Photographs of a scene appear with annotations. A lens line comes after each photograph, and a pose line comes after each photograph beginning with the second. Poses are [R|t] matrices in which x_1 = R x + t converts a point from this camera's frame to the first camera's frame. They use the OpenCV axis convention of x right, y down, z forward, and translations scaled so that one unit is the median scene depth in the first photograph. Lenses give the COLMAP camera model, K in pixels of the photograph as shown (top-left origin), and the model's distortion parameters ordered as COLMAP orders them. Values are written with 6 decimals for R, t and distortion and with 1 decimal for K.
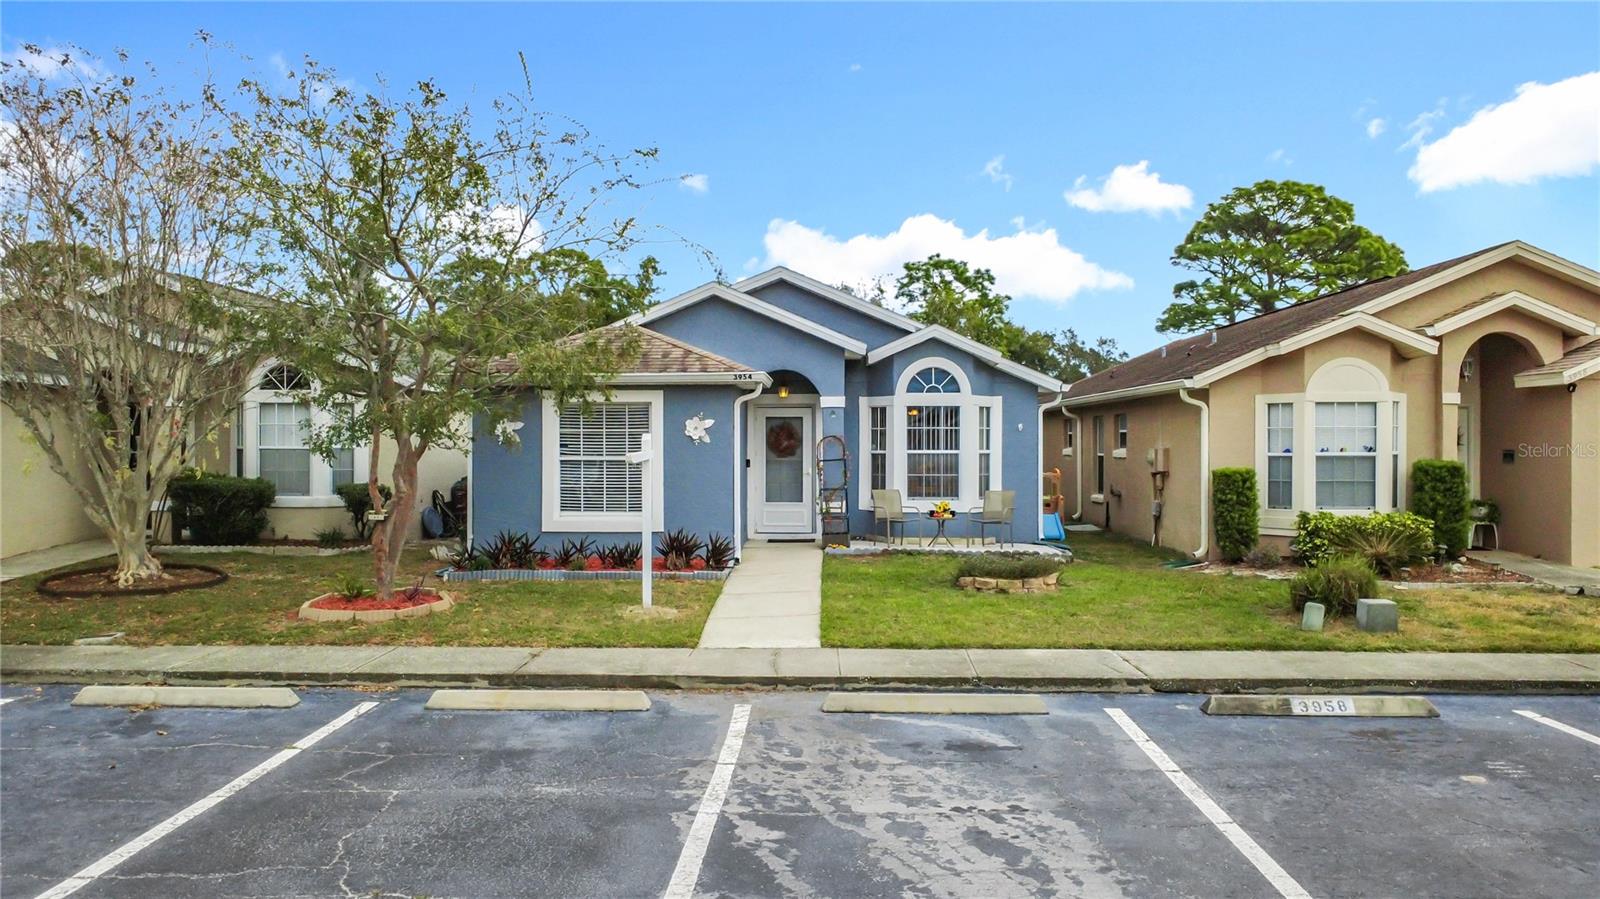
lens RADIAL K [[1202.7, 0, 798.6], [0, 1202.7, 421.6], [0, 0, 1]] dist [0.004785, 0.003942]
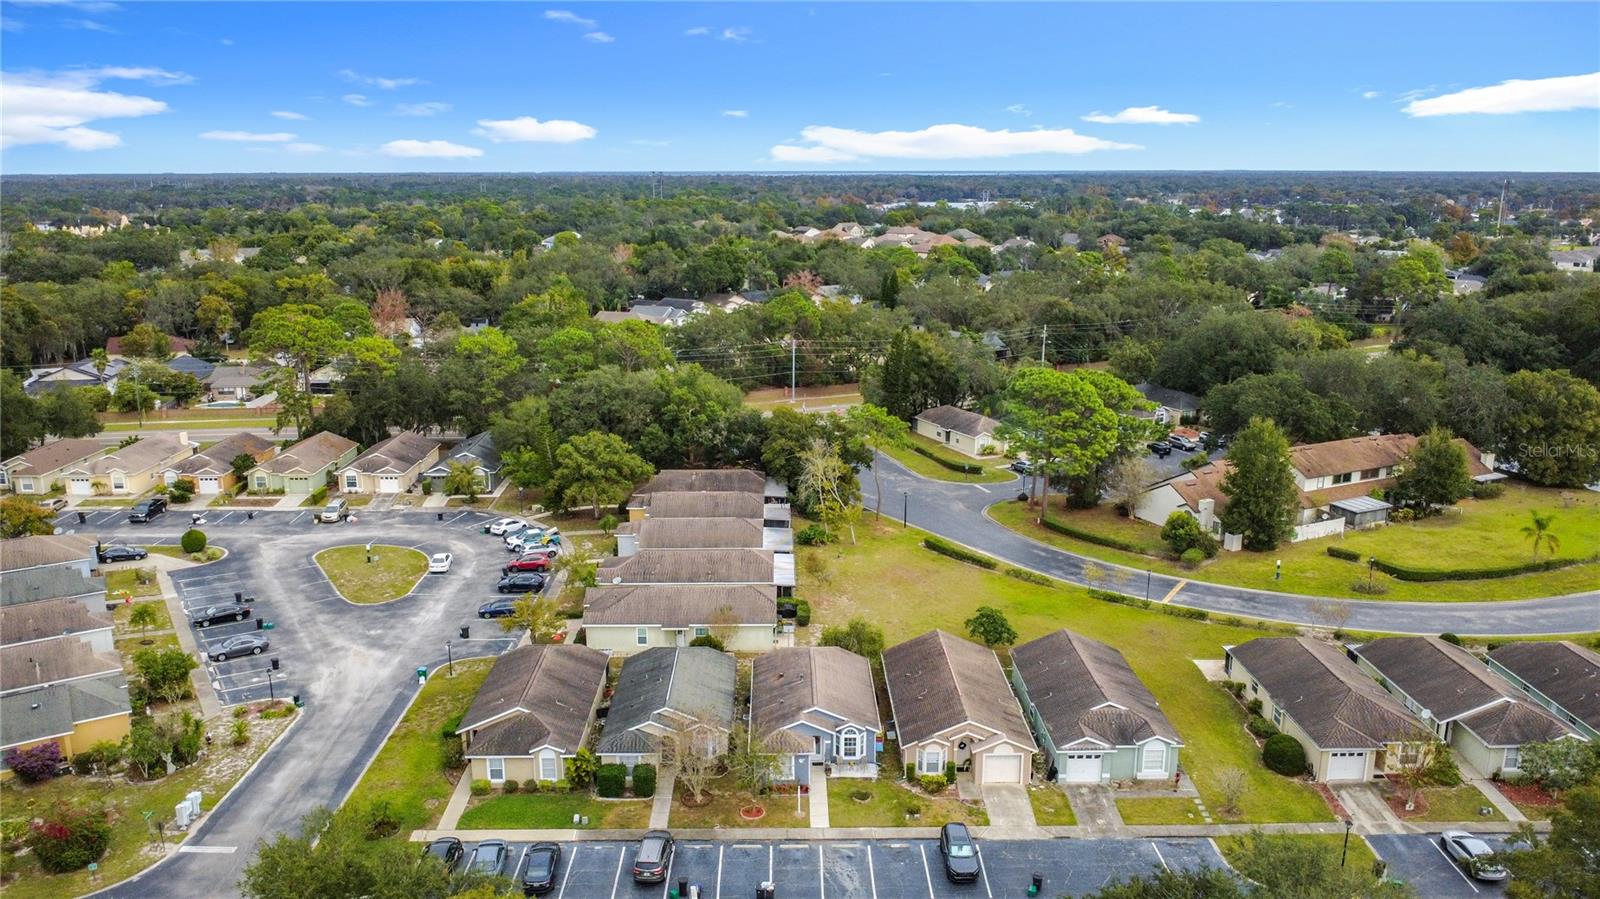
lens RADIAL K [[1202.7, 0, 798.6], [0, 1202.7, 421.6], [0, 0, 1]] dist [0.004785, 0.003942]
pose [[0.999235, -0.012548, 0.037039, -0.227650], [0.004112, 0.975588, 0.219571, -2.129872], [-0.038890, -0.219251, 0.974893, -3.062143]]
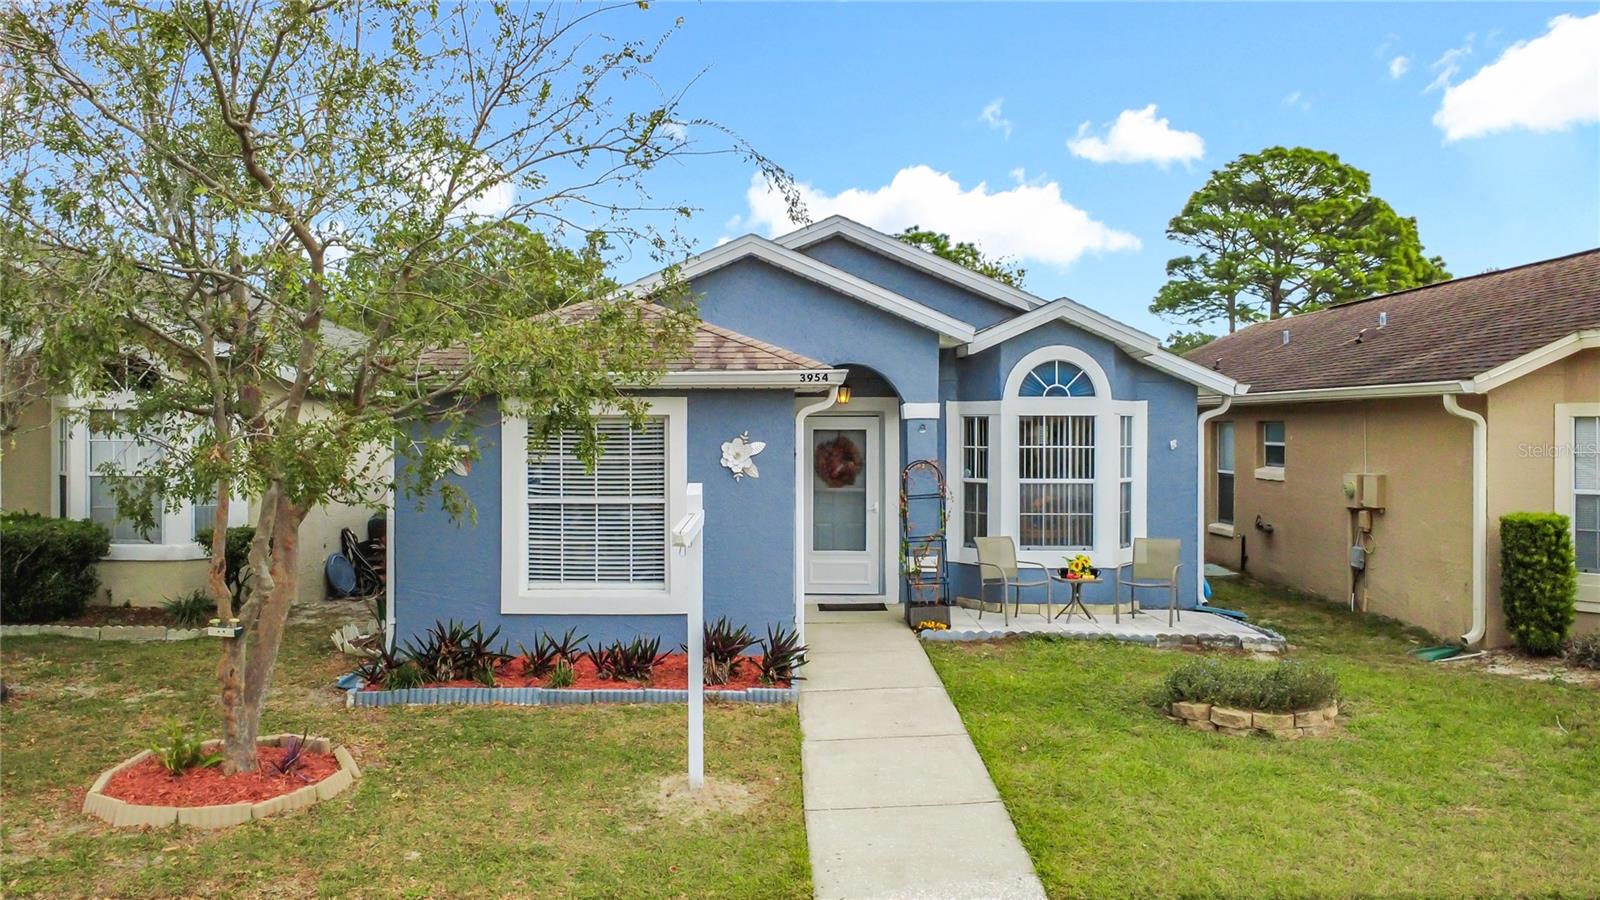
lens RADIAL K [[1210.4, 0, 744.2], [0, 1210.4, 415.2], [0, 0, 1]] dist [-0.012228, -0.004204]
pose [[0.999945, 0.001513, 0.010364, -0.077999], [-0.001620, 0.999946, 0.010293, -0.020403], [-0.010348, -0.010309, 0.999893, 0.303796]]
